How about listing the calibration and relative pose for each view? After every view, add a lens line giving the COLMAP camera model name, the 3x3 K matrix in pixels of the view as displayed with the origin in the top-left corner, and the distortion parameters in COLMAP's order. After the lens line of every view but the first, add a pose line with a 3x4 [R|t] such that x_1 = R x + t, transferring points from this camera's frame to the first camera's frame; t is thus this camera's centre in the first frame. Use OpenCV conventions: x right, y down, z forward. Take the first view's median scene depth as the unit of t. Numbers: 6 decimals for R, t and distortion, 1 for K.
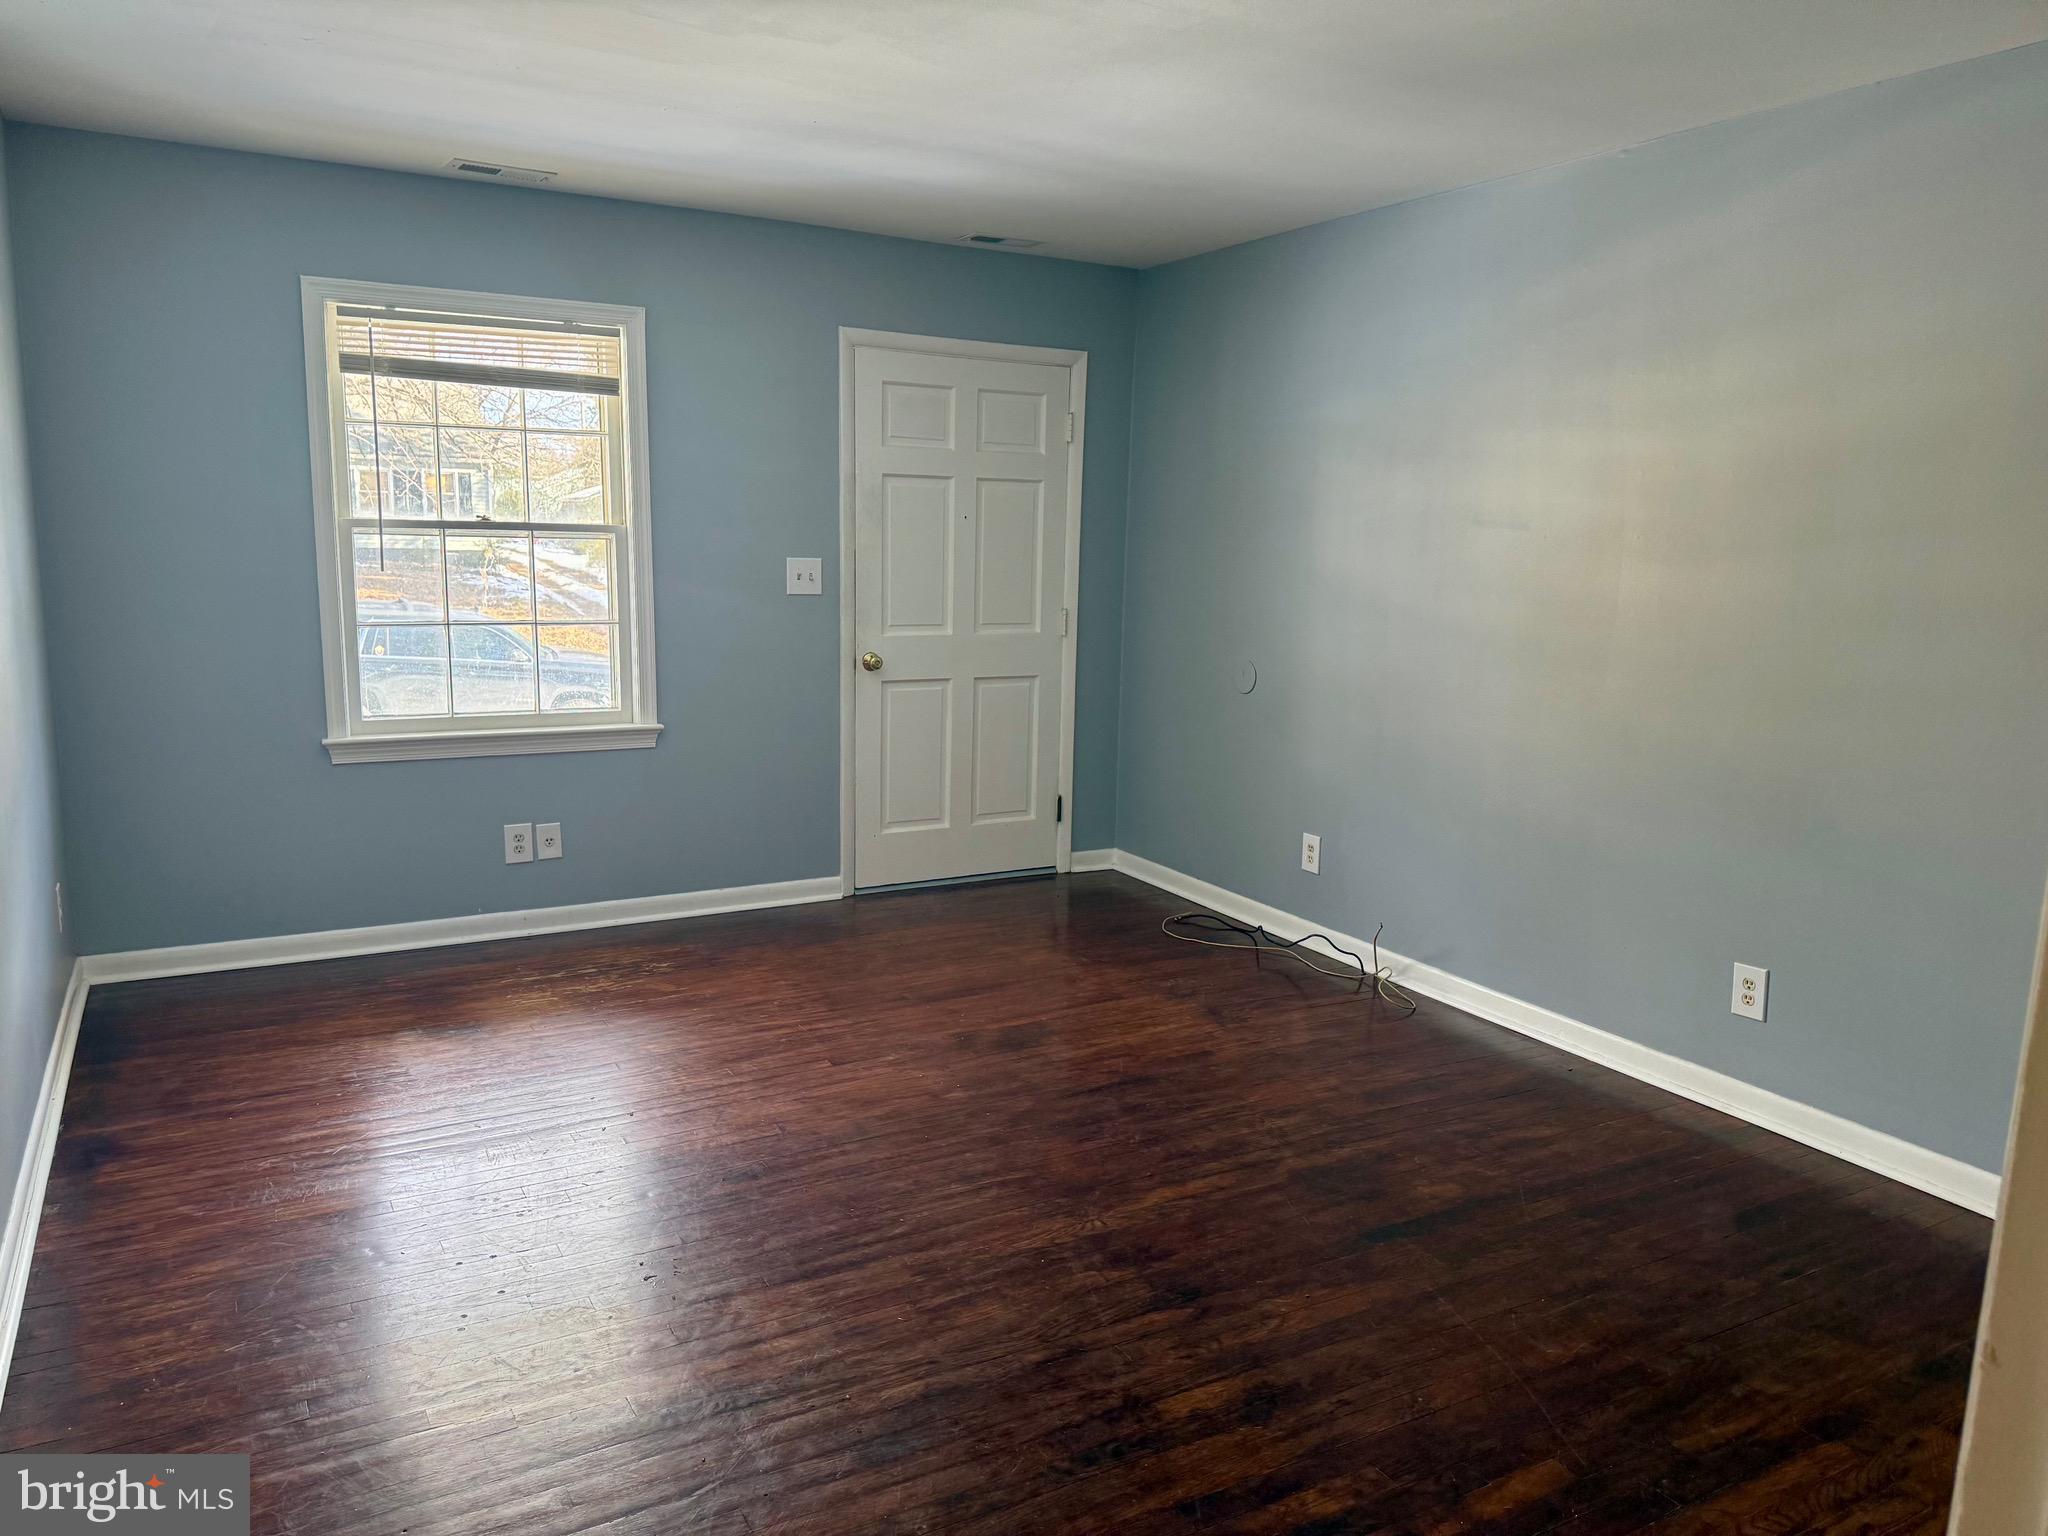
lens RADIAL K [[1450.4, 0, 1023.5], [0, 1450.4, 767.7], [0, 0, 1]] dist [0.050811, -0.061125]
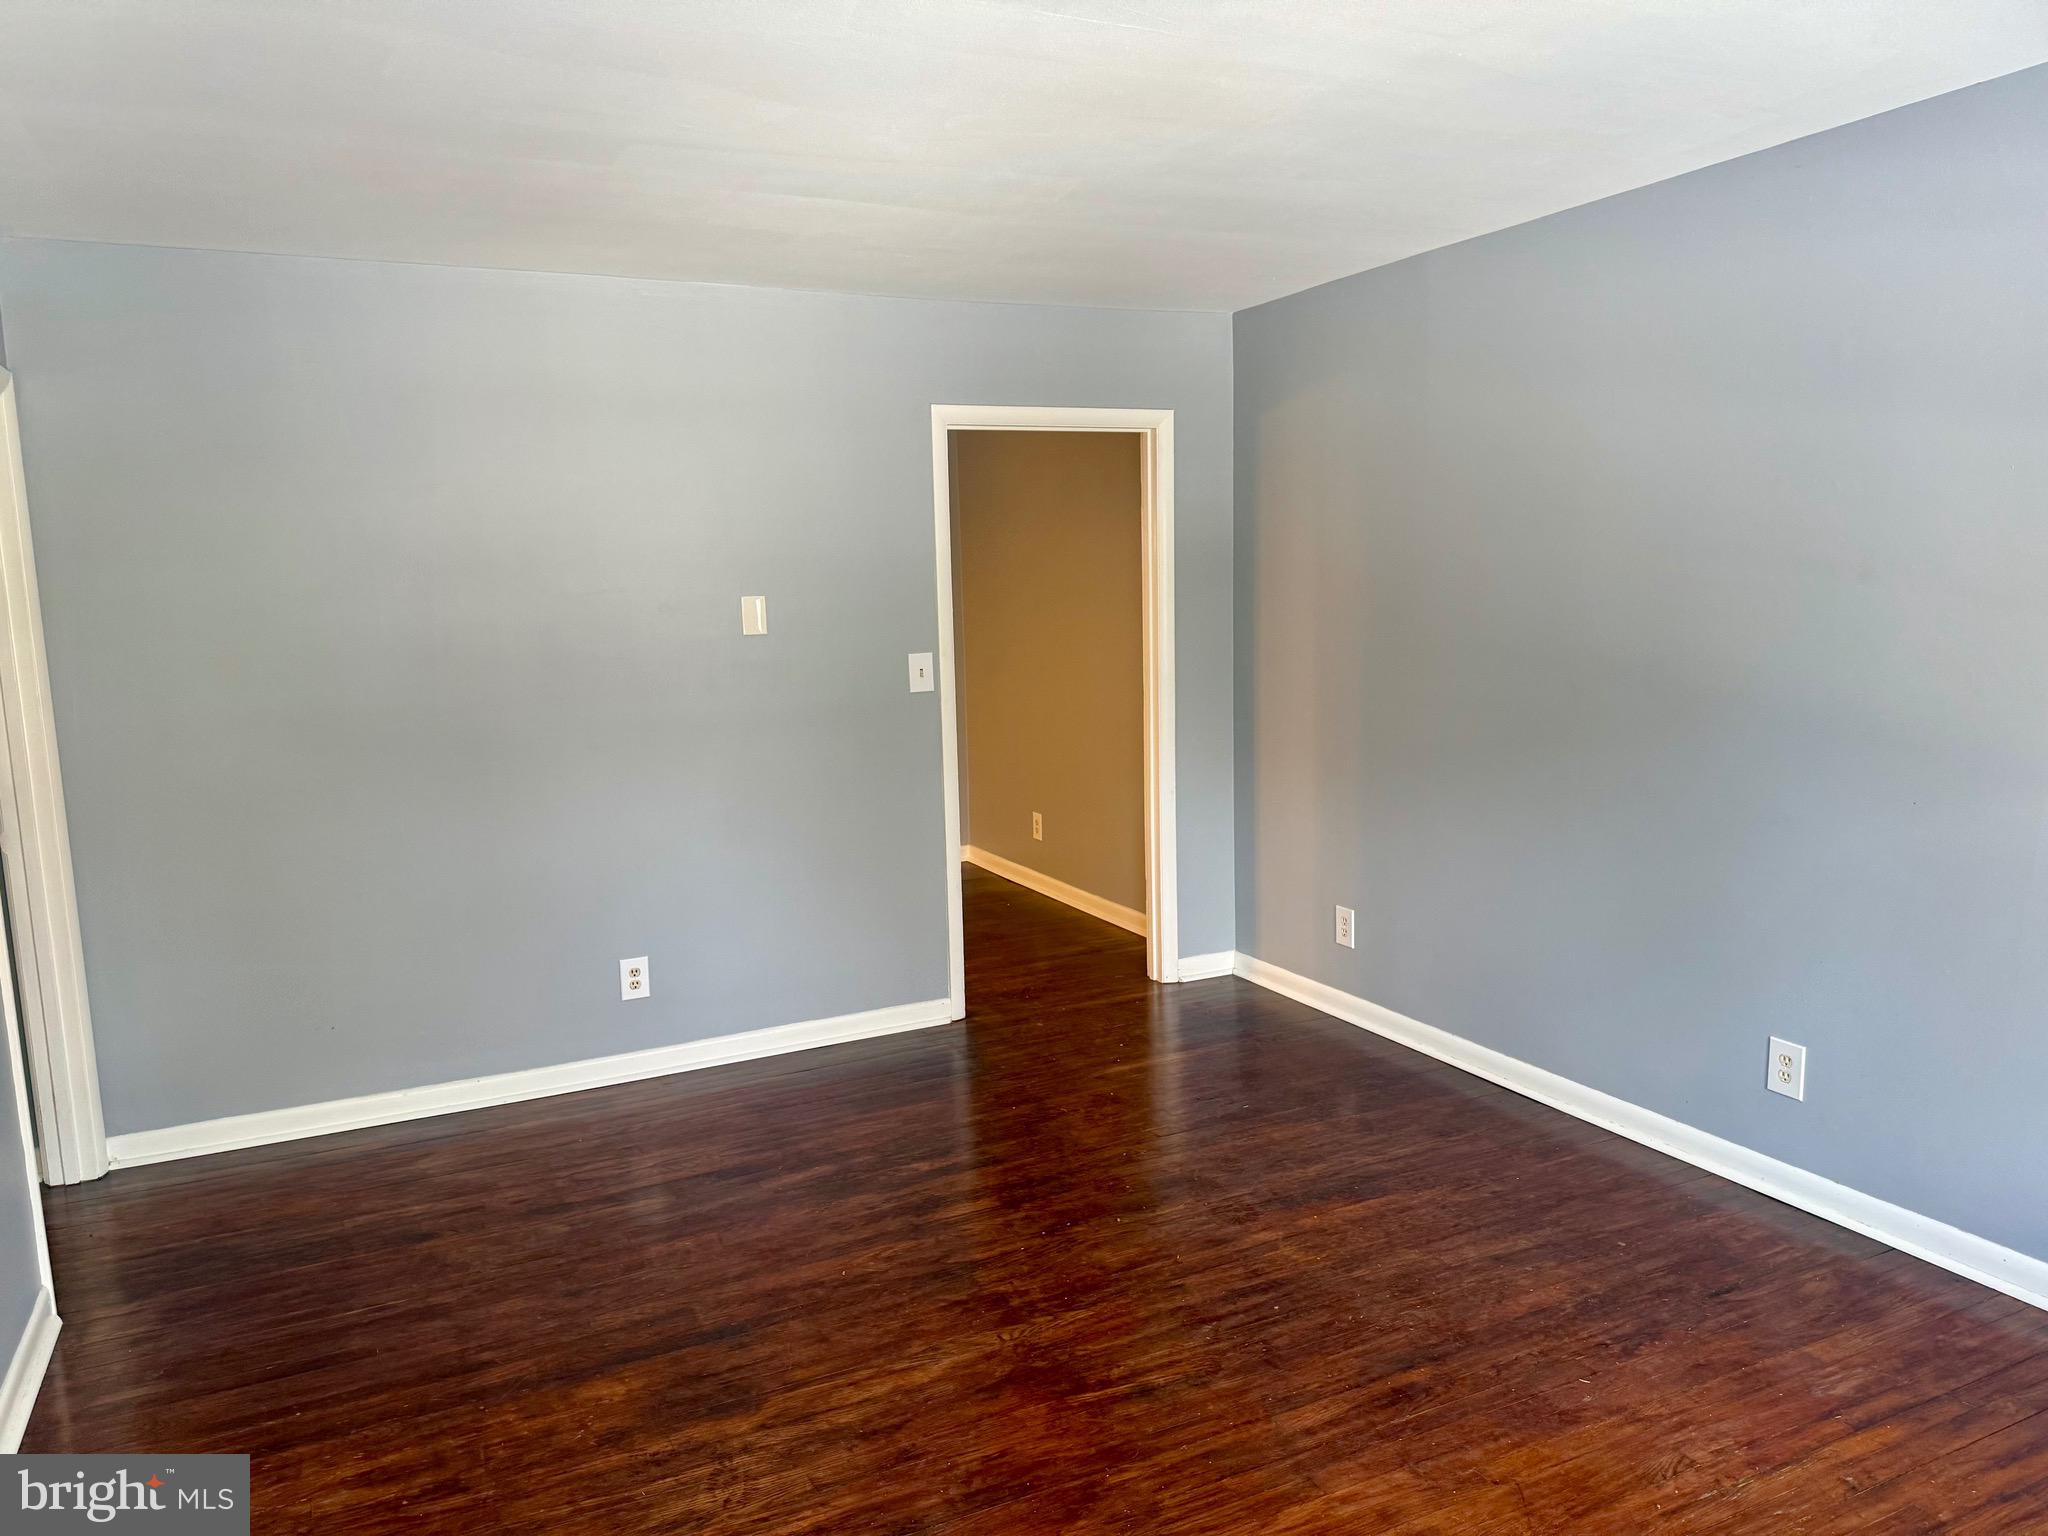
lens RADIAL K [[1450.4, 0, 1025.4], [0, 1450.4, 771.9], [0, 0, 1]] dist [0.050811, -0.061125]
pose [[-0.998211, -0.003173, 0.059702, -0.019687], [0.014653, 0.955147, 0.295768, -0.353168], [-0.057963, 0.296114, -0.953392, 1.901030]]
